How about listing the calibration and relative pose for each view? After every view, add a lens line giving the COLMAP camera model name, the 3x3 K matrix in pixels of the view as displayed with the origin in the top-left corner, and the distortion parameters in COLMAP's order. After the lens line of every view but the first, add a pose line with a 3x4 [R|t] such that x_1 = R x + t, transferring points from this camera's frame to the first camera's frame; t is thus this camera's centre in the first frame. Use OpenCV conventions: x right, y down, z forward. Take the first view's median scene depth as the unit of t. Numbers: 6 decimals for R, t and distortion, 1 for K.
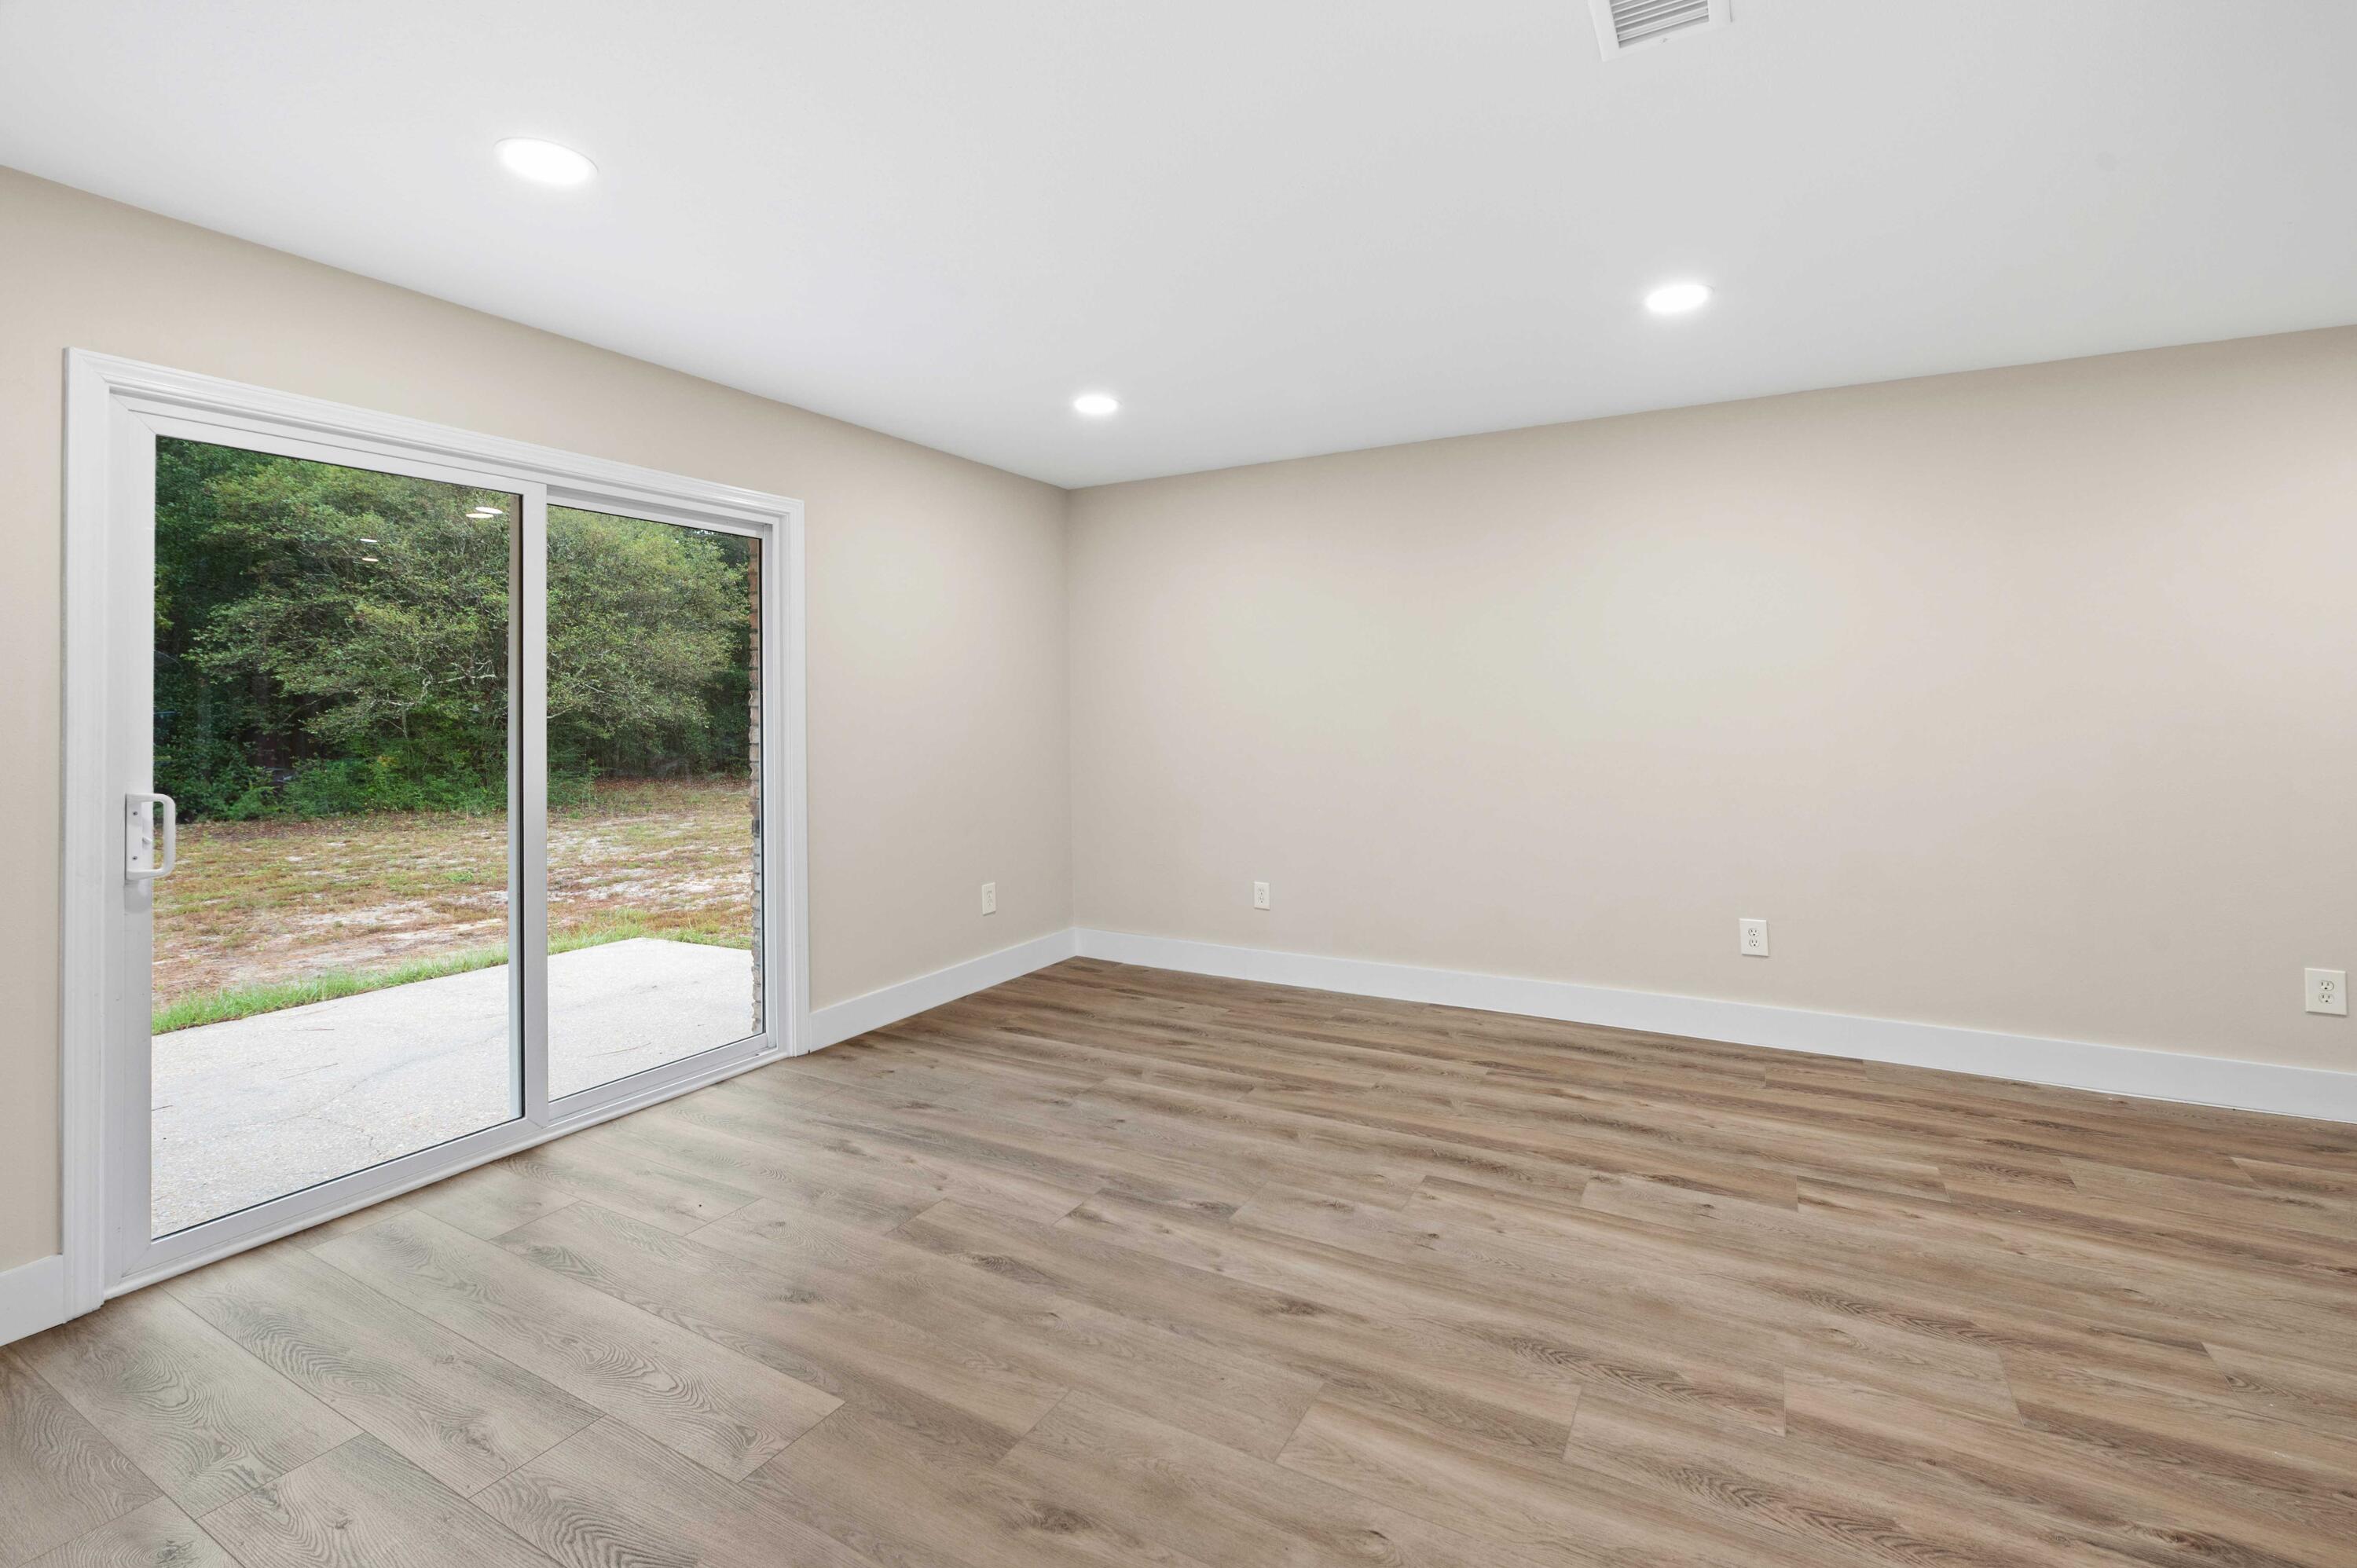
lens RADIAL K [[1043.4, 0, 1183.8], [0, 1043.4, 697.8], [0, 0, 1]] dist [-0.000914, -0.000188]
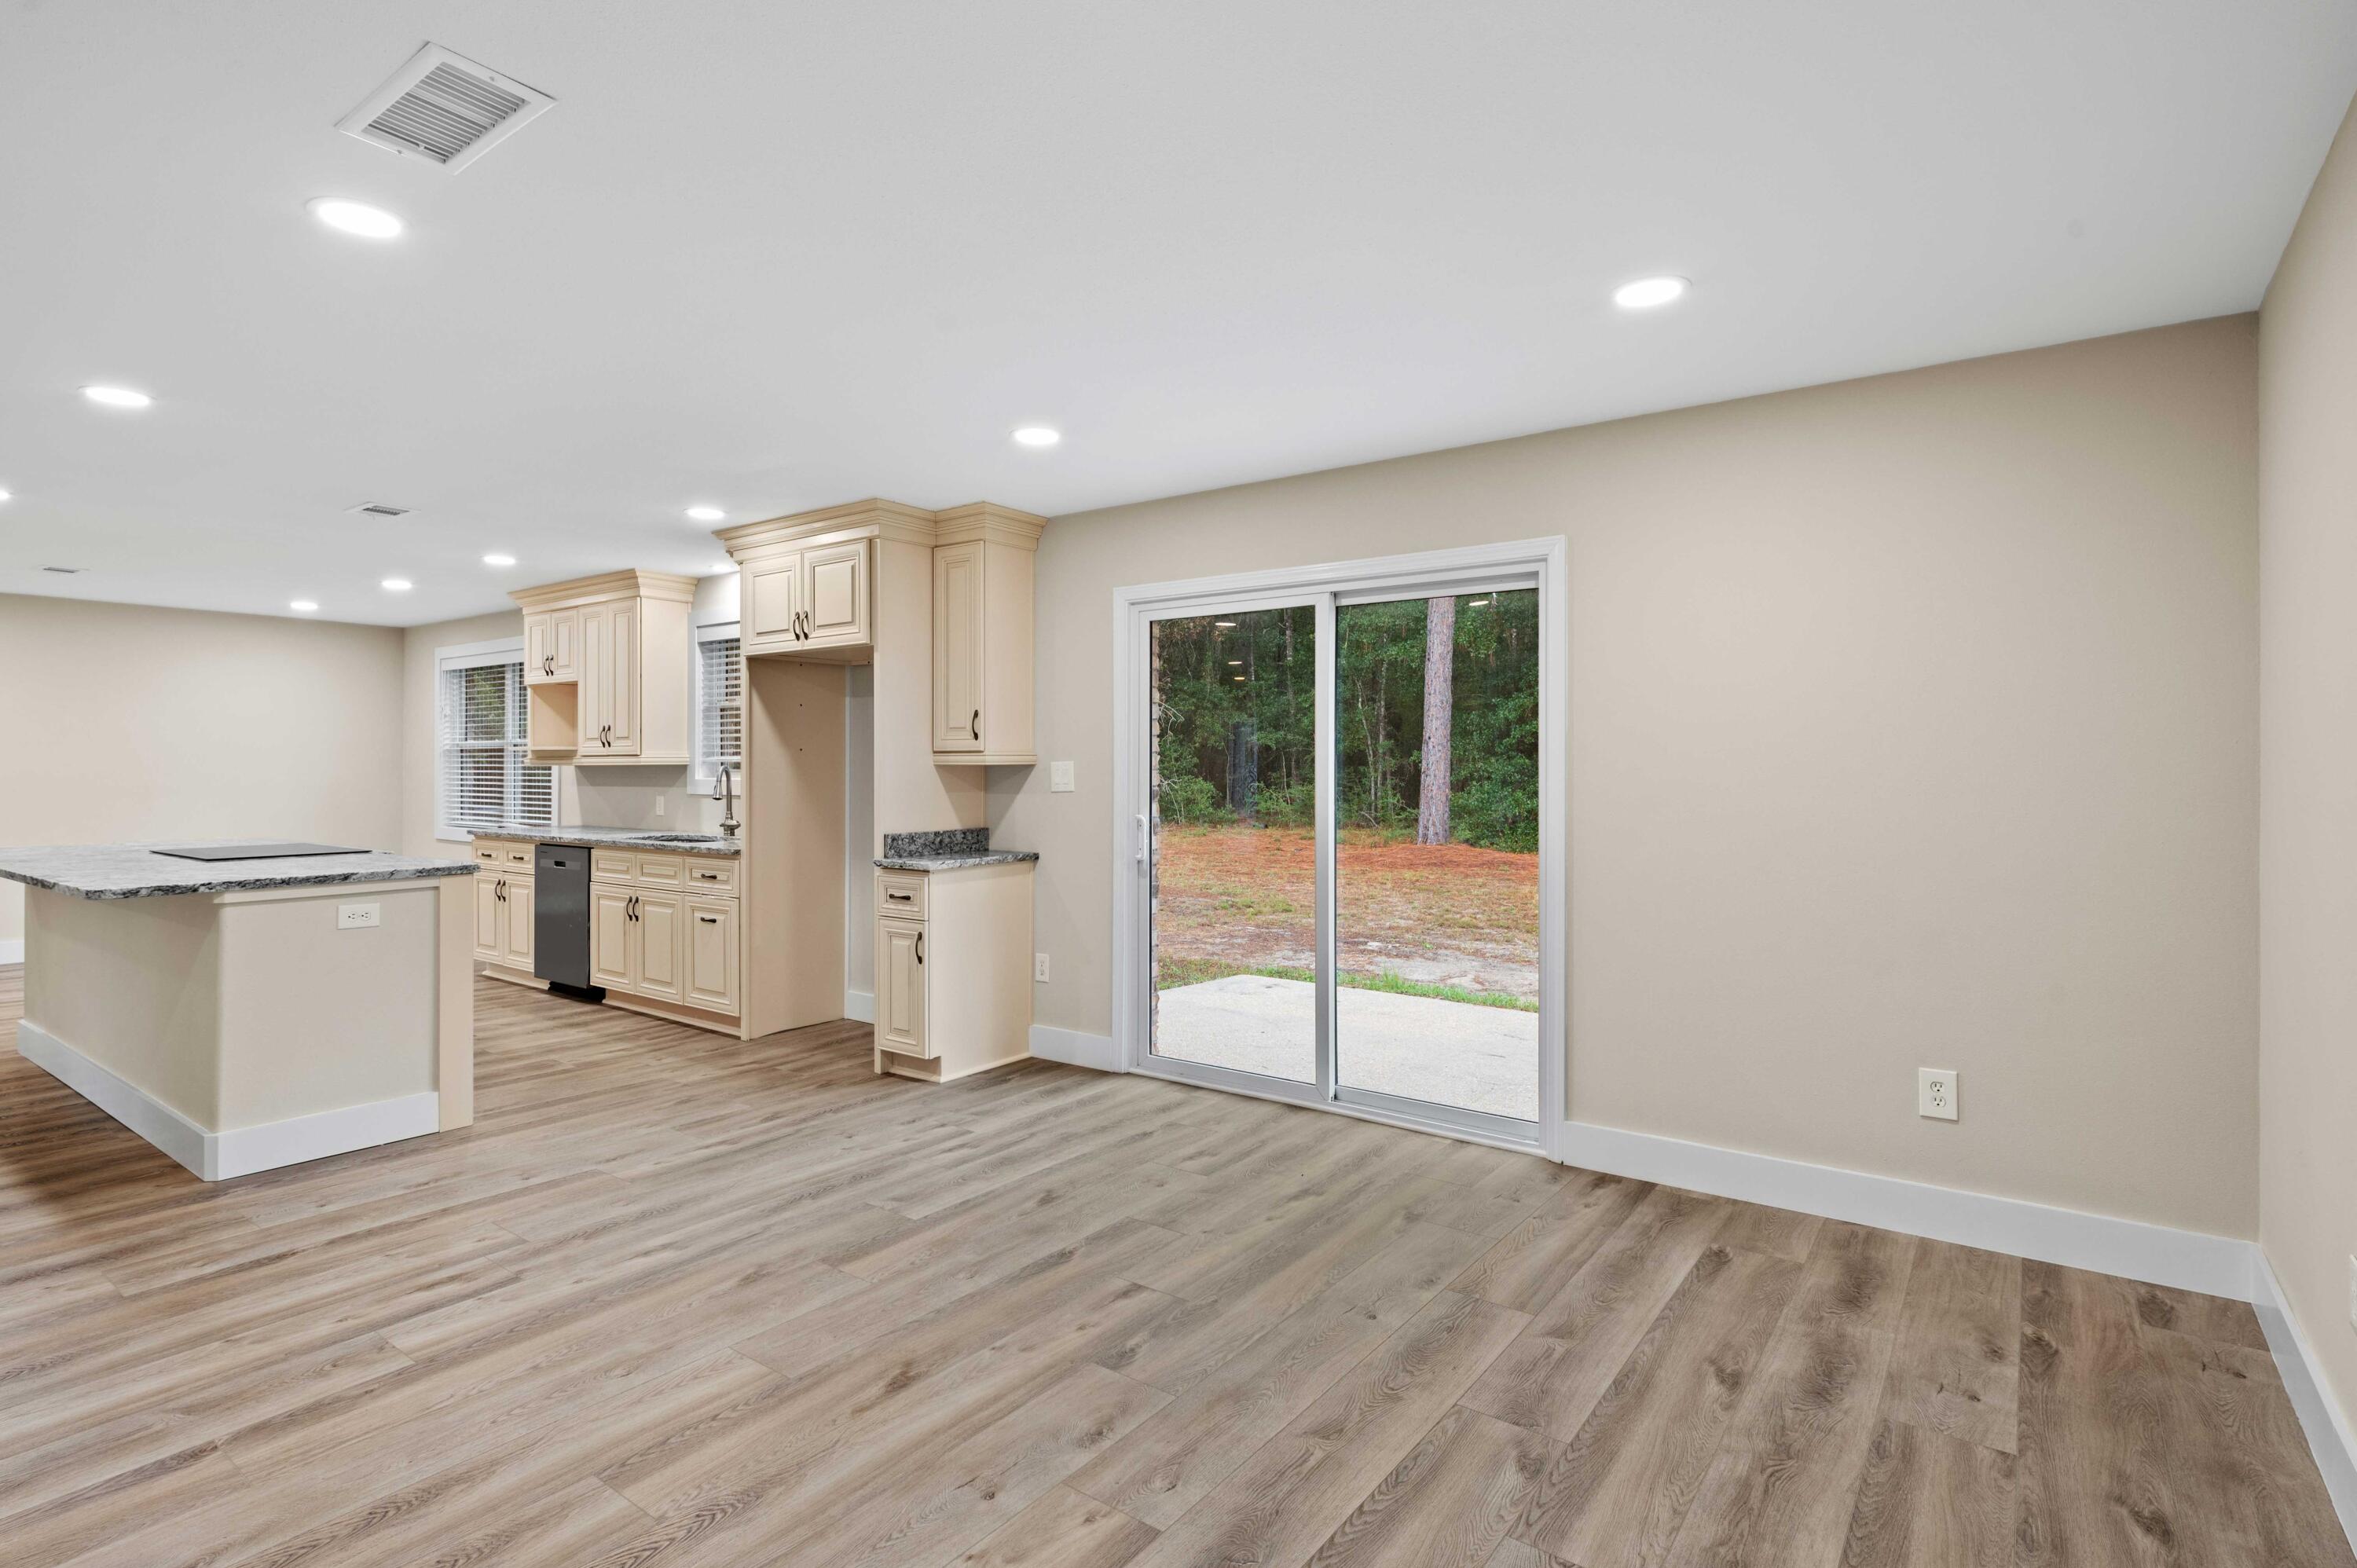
lens RADIAL K [[1166.1, 0, 1118.1], [0, 1166.1, 750.0], [0, 0, 1]] dist [-0.003609, -0.000243]
pose [[-0.159806, -0.012694, -0.987067, 0.959661], [0.005647, 0.999889, -0.013773, 0.005174], [0.987132, -0.007775, -0.159716, 1.132360]]
